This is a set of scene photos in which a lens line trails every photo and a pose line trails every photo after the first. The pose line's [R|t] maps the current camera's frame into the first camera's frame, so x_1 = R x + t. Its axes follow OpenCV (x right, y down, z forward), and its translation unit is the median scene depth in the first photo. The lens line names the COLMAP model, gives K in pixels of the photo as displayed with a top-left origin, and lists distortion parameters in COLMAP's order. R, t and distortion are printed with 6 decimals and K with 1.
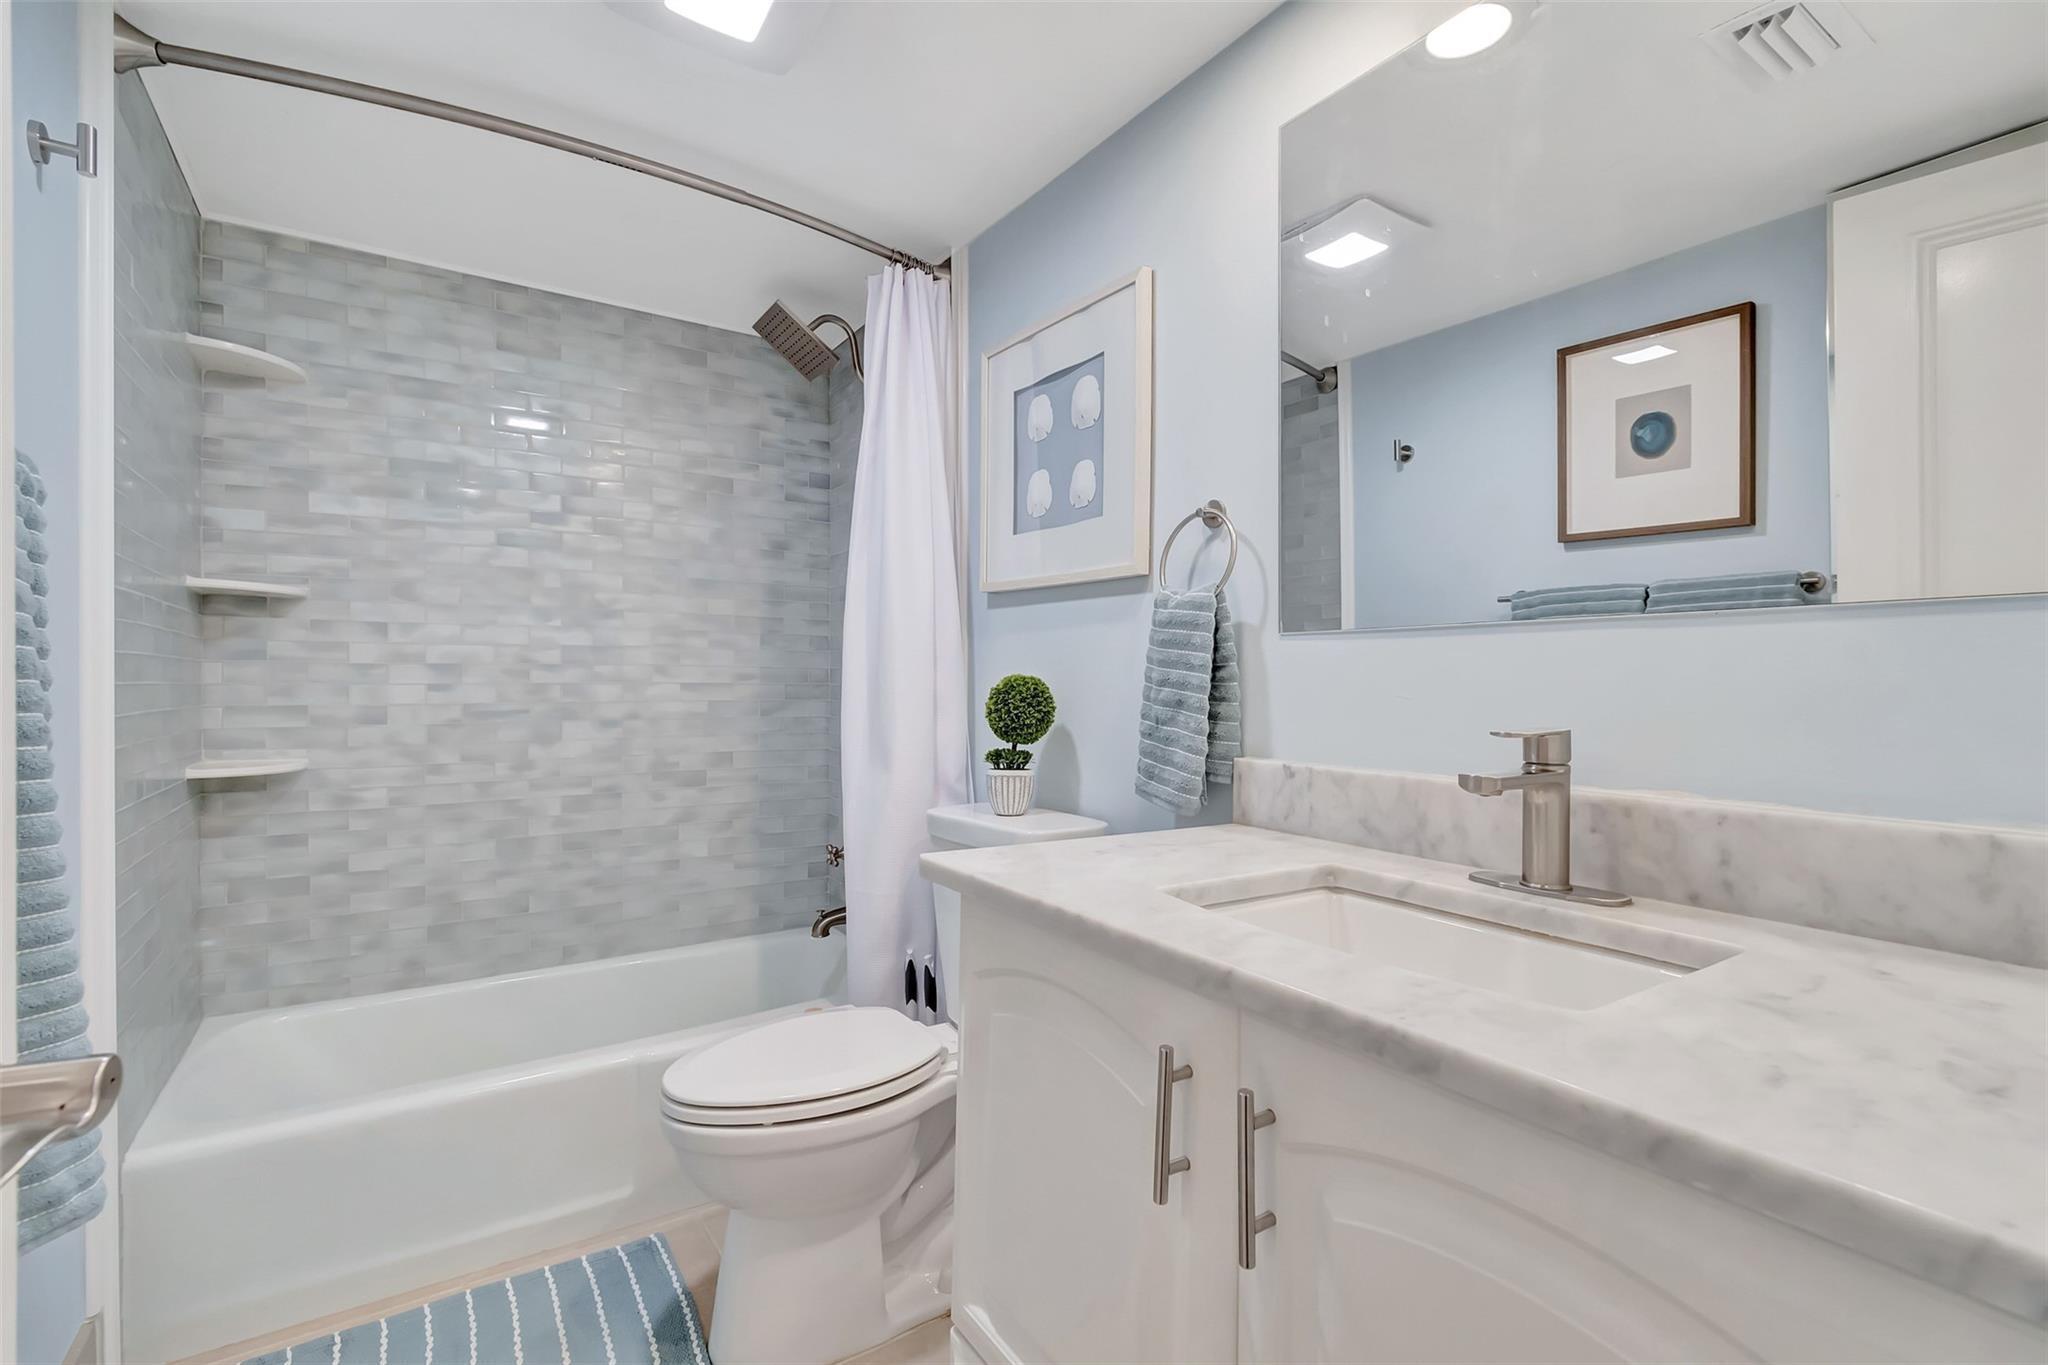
lens RADIAL K [[913.5, 0, 1024.8], [0, 913.5, 668.4], [0, 0, 1]] dist [0.003555, -0.002926]
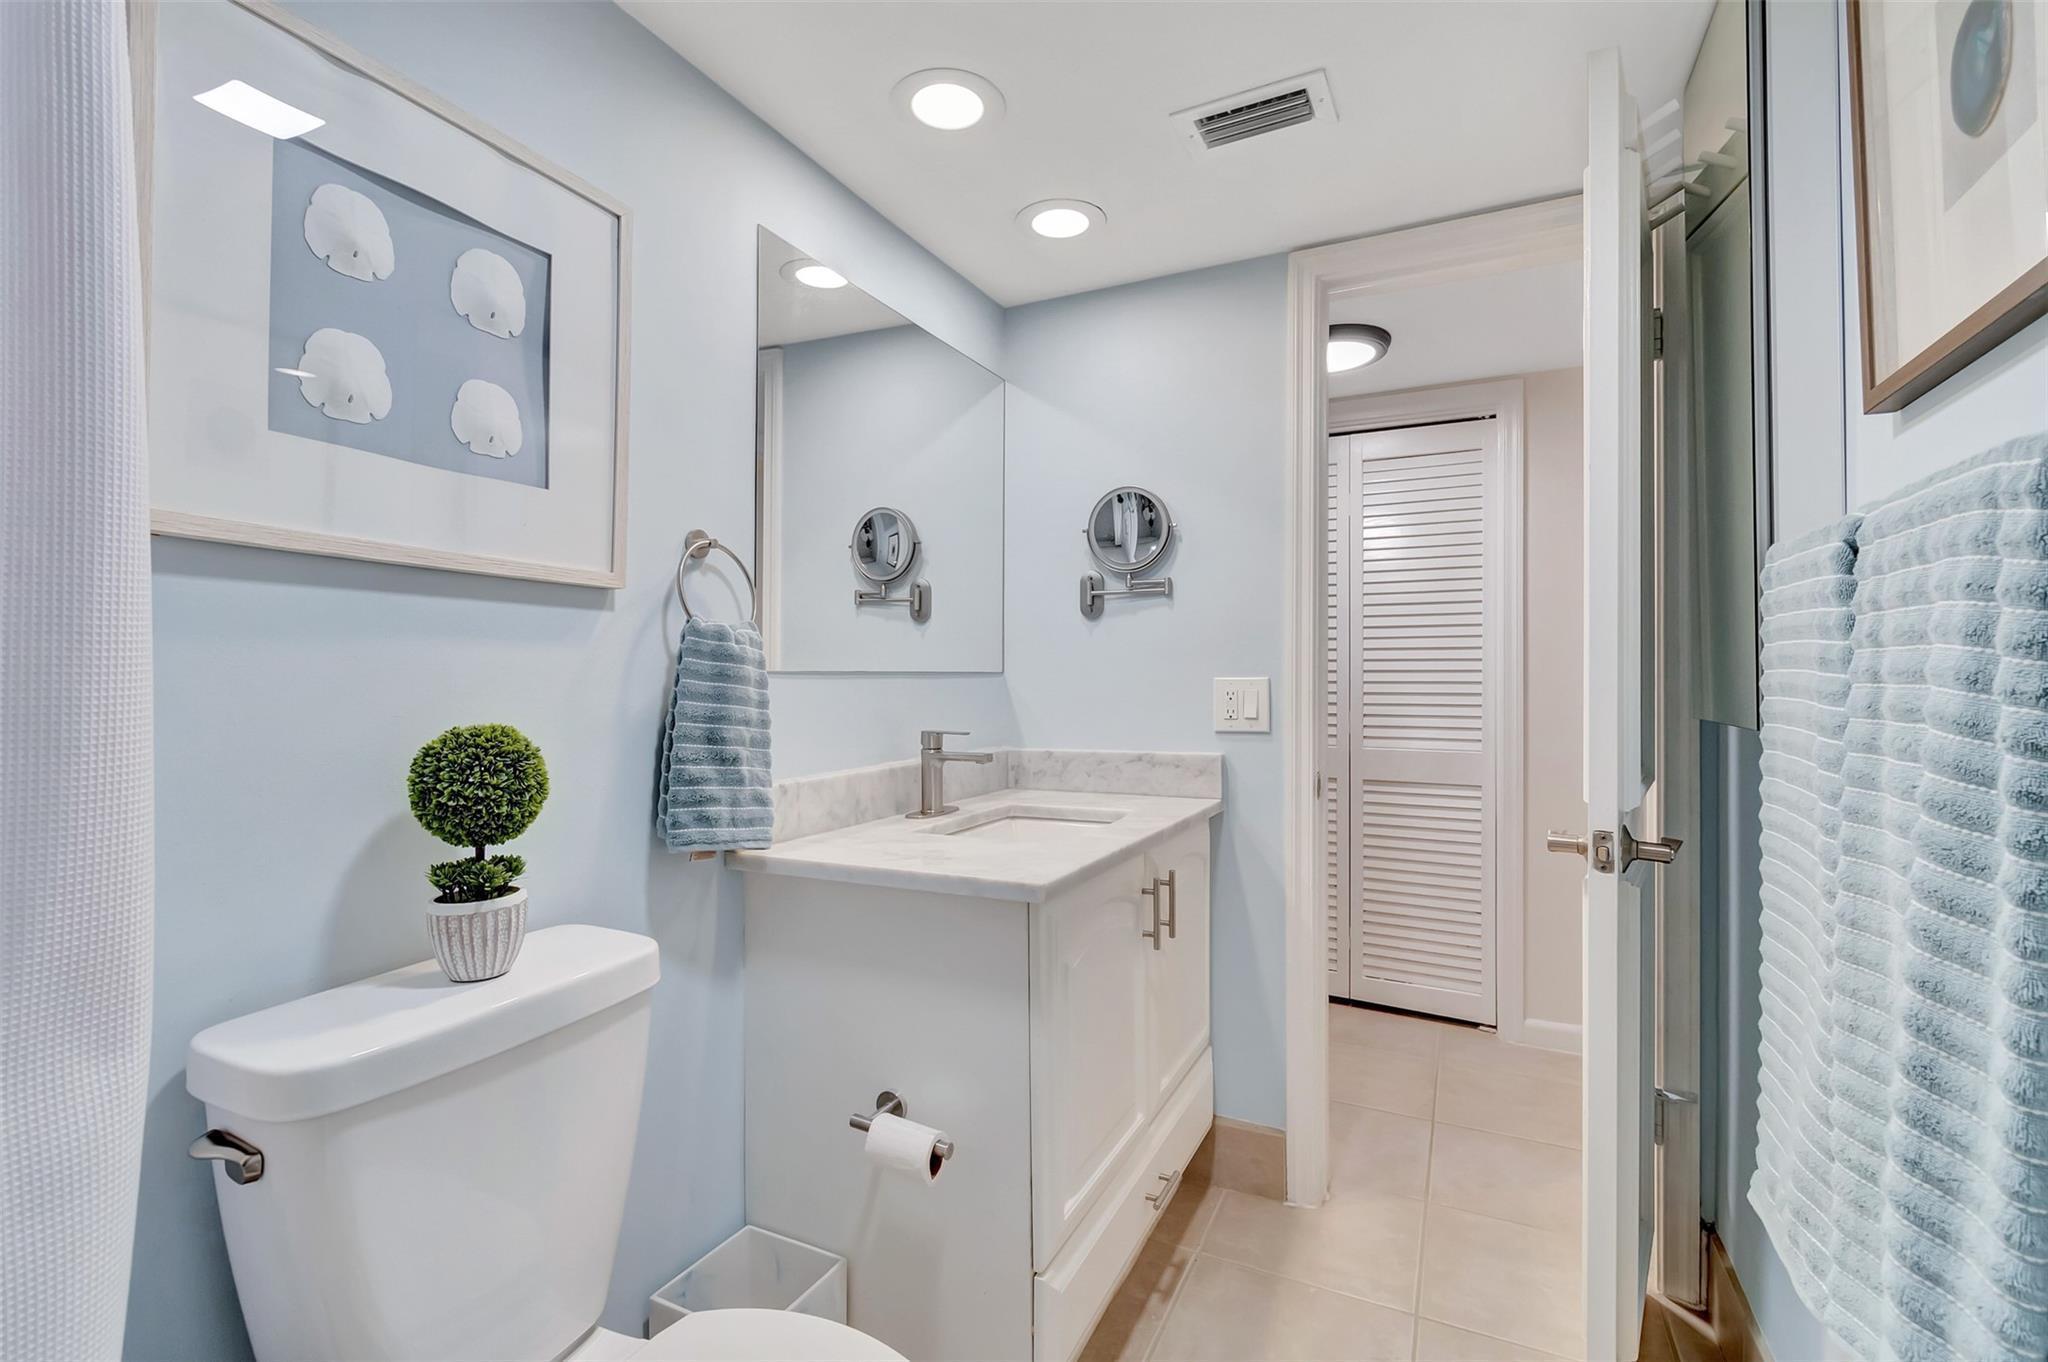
lens RADIAL K [[913.5, 0, 1023.2], [0, 913.5, 683.5], [0, 0, 1]] dist [0.003555, -0.002926]
pose [[-0.496249, 0.010948, 0.868111, -0.676442], [0.015198, 0.999877, -0.003922, -0.010233], [-0.868047, 0.011247, -0.496354, 1.010750]]
